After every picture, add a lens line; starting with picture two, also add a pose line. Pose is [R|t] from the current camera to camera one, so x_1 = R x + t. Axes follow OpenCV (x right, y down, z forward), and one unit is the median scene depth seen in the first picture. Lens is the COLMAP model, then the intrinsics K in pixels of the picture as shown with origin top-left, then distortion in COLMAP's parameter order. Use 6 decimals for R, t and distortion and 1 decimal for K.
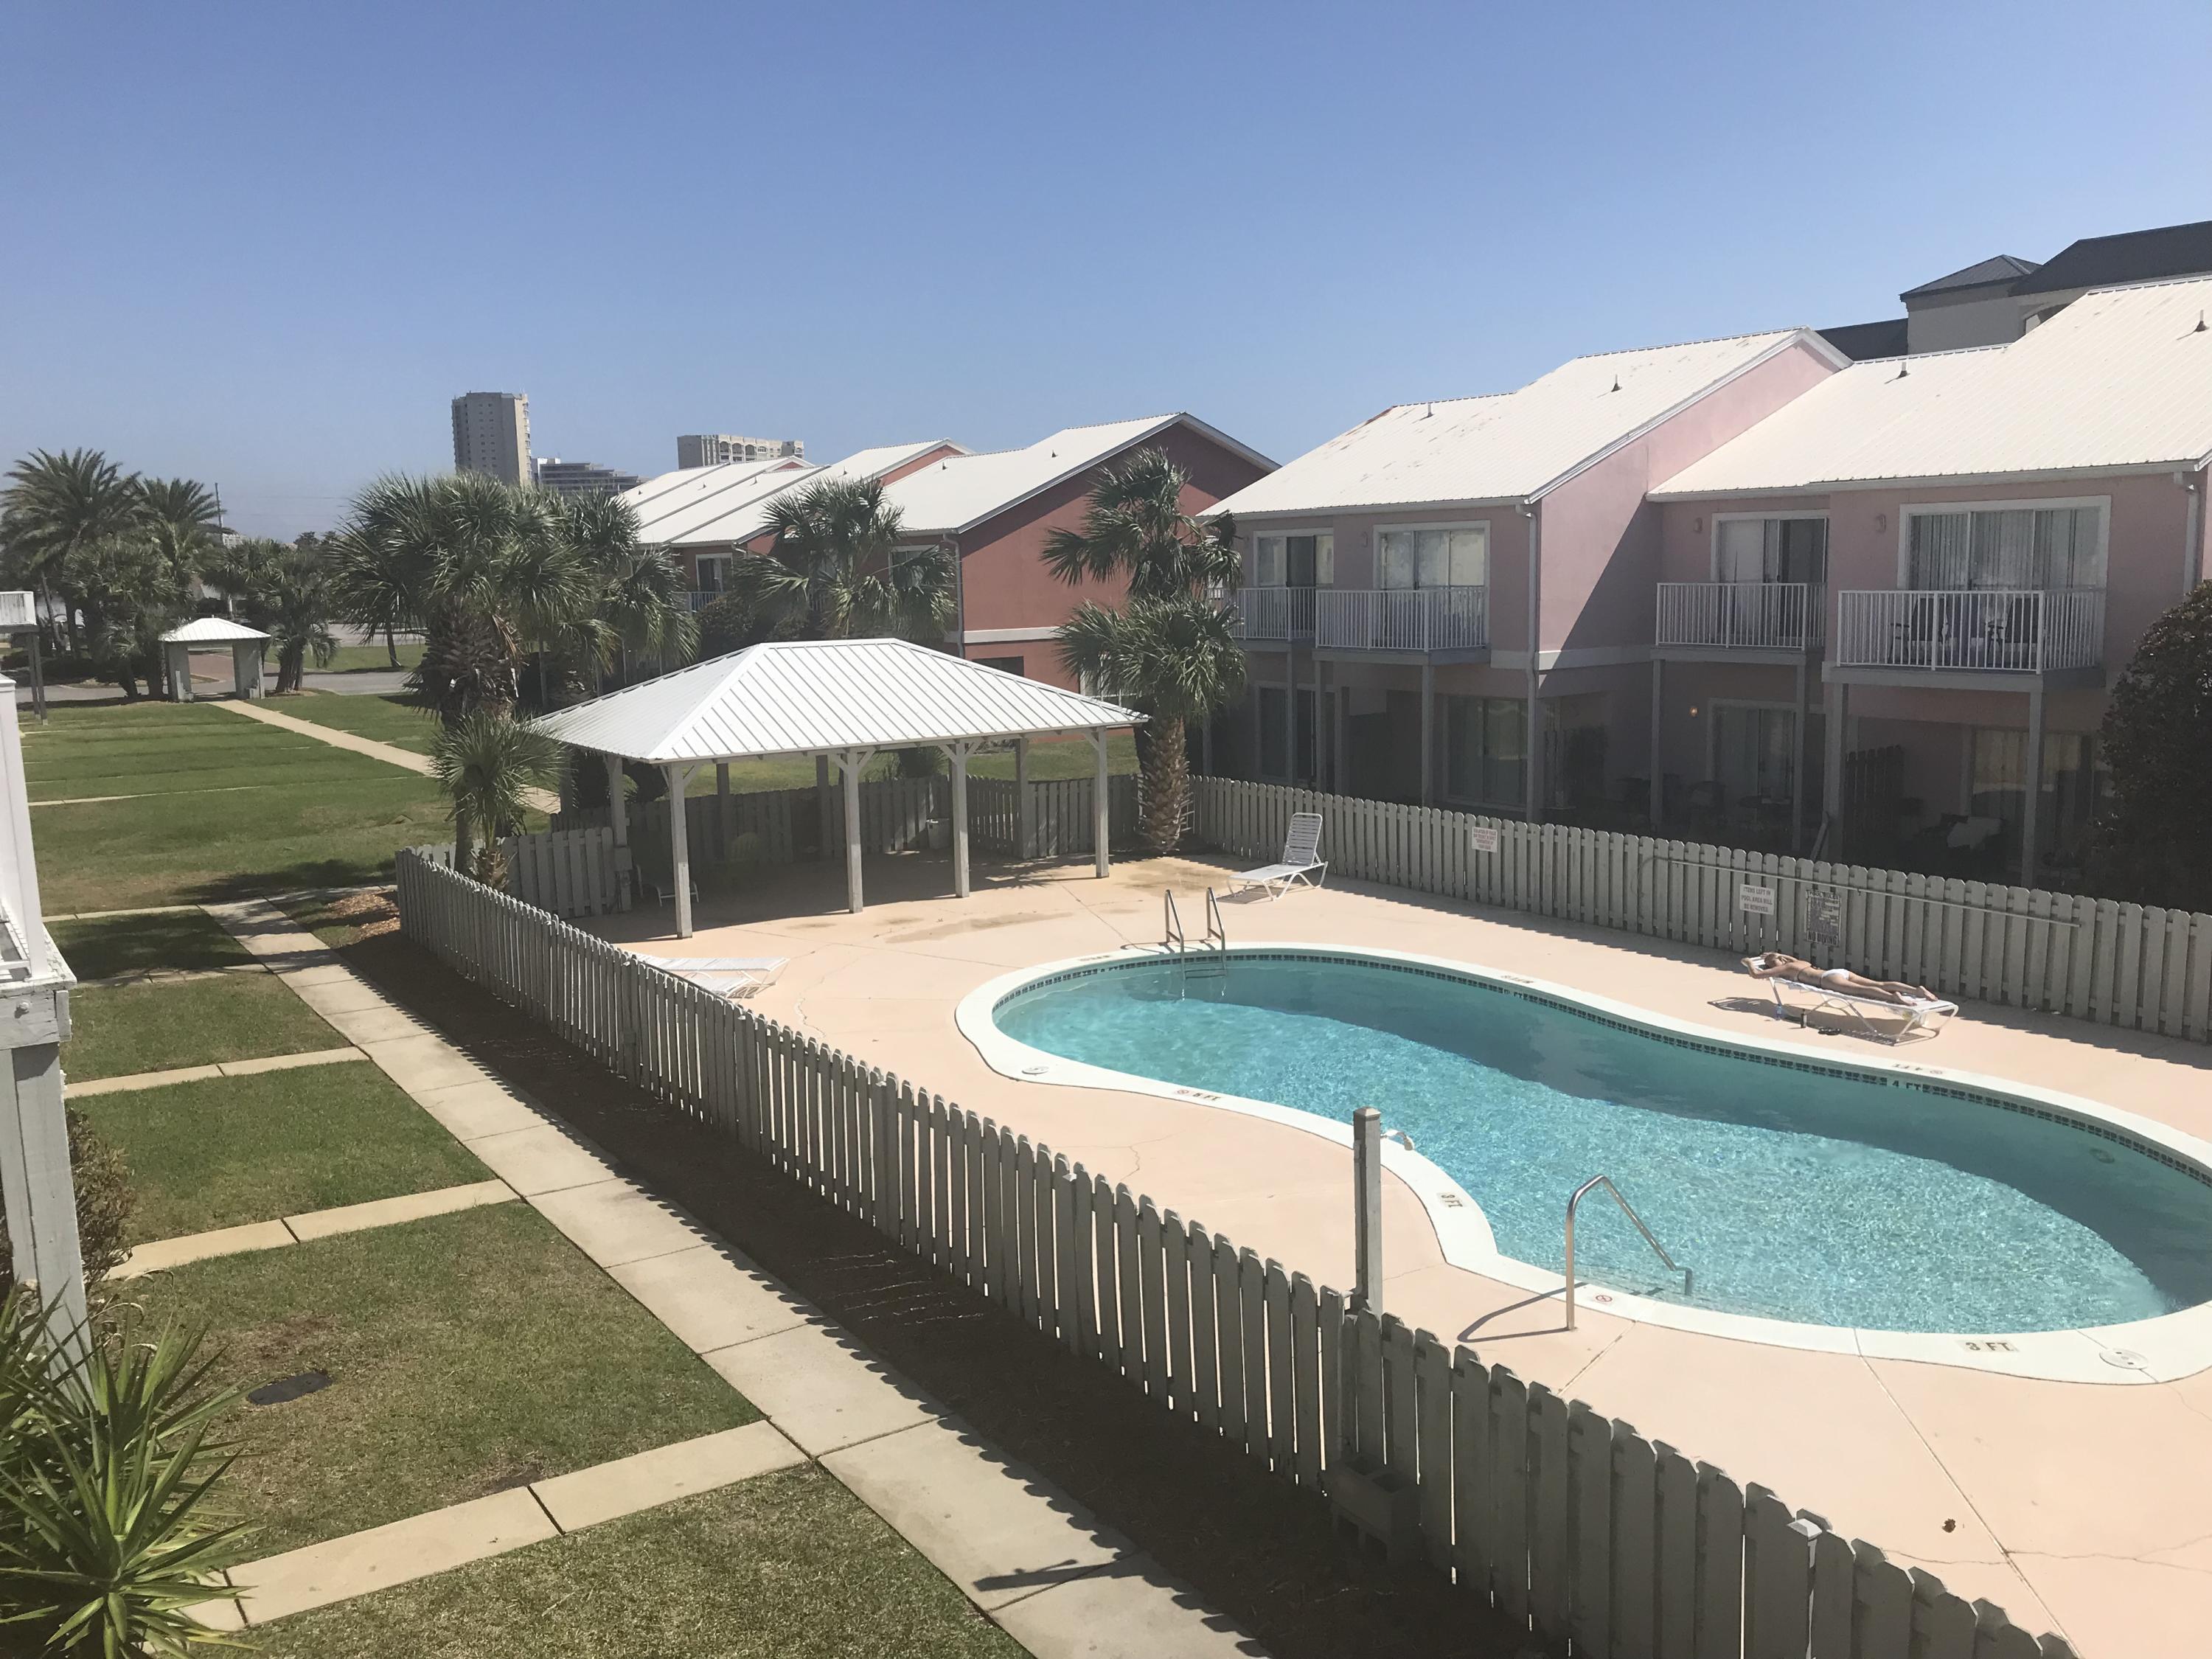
lens RADIAL K [[1862.3, 0, 1107.9], [0, 1862.3, 824.2], [0, 0, 1]] dist [0.067493, -0.091176]
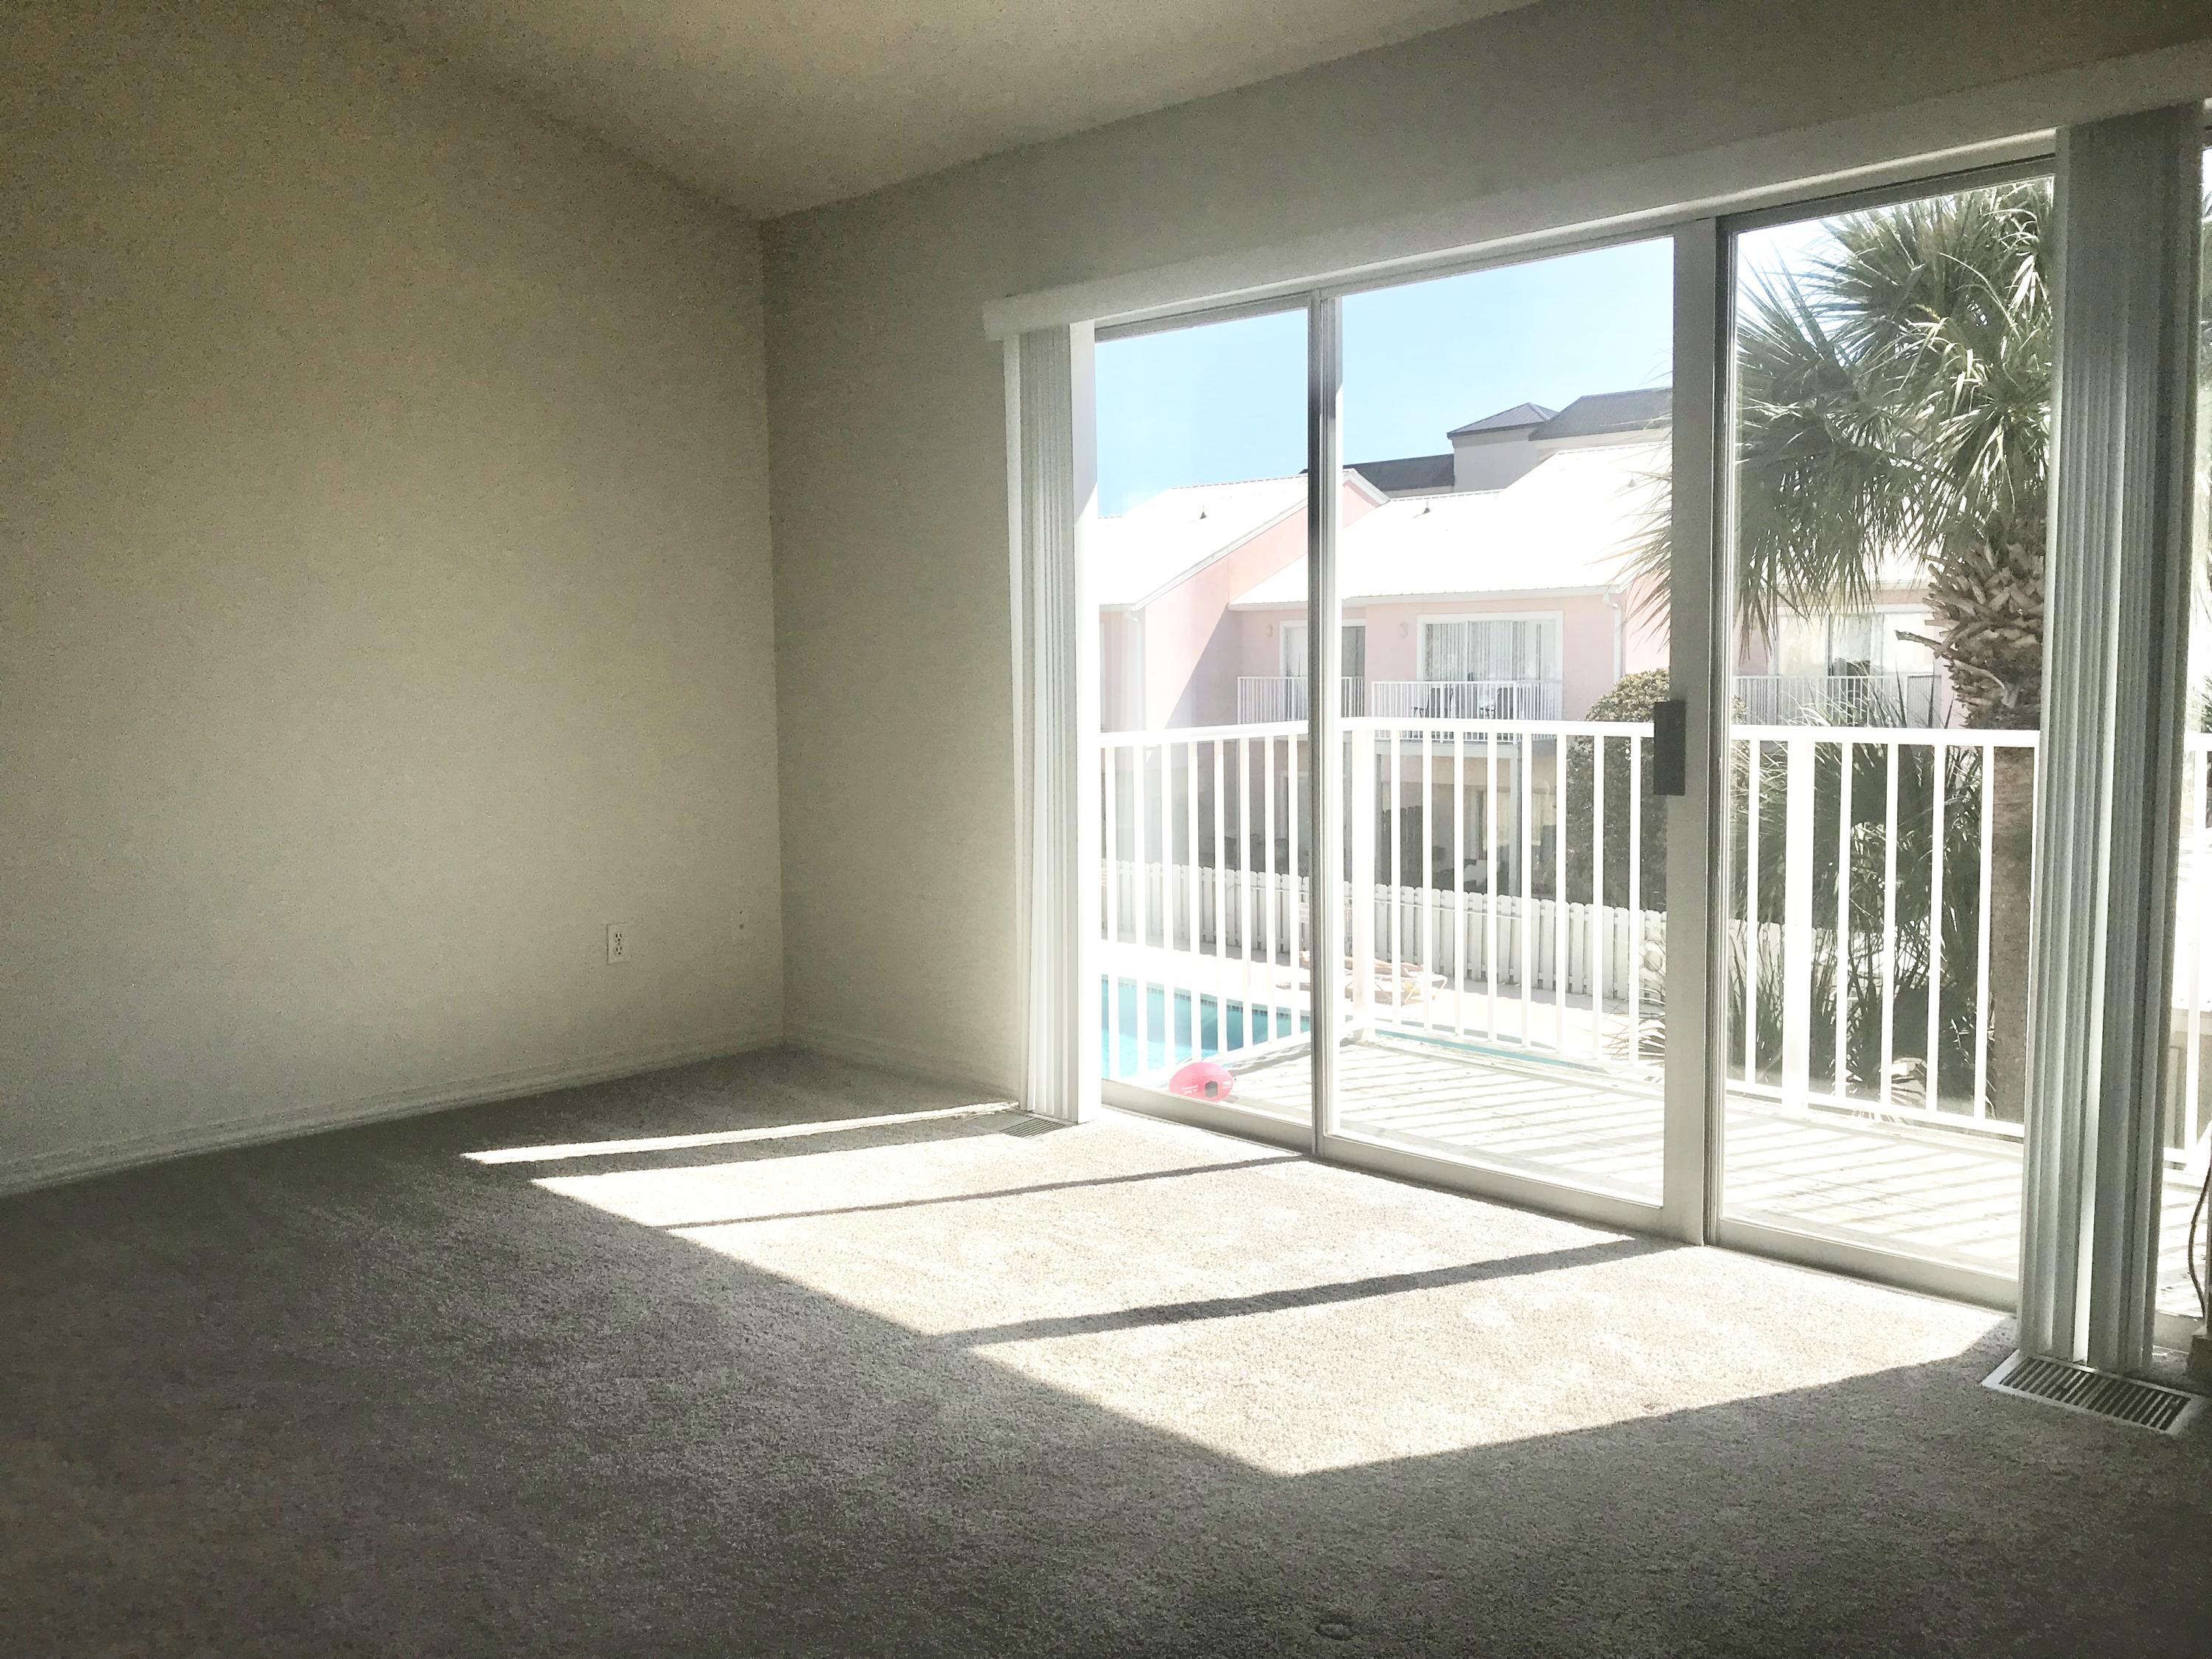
lens RADIAL K [[1862.3, 0, 1102.1], [0, 1862.3, 814.2], [0, 0, 1]] dist [0.067493, -0.091176]
pose [[0.979758, -0.009504, 0.199960, -0.032228], [0.021309, 0.998149, -0.056965, 0.024158], [-0.199049, 0.060073, 0.978147, -0.140358]]
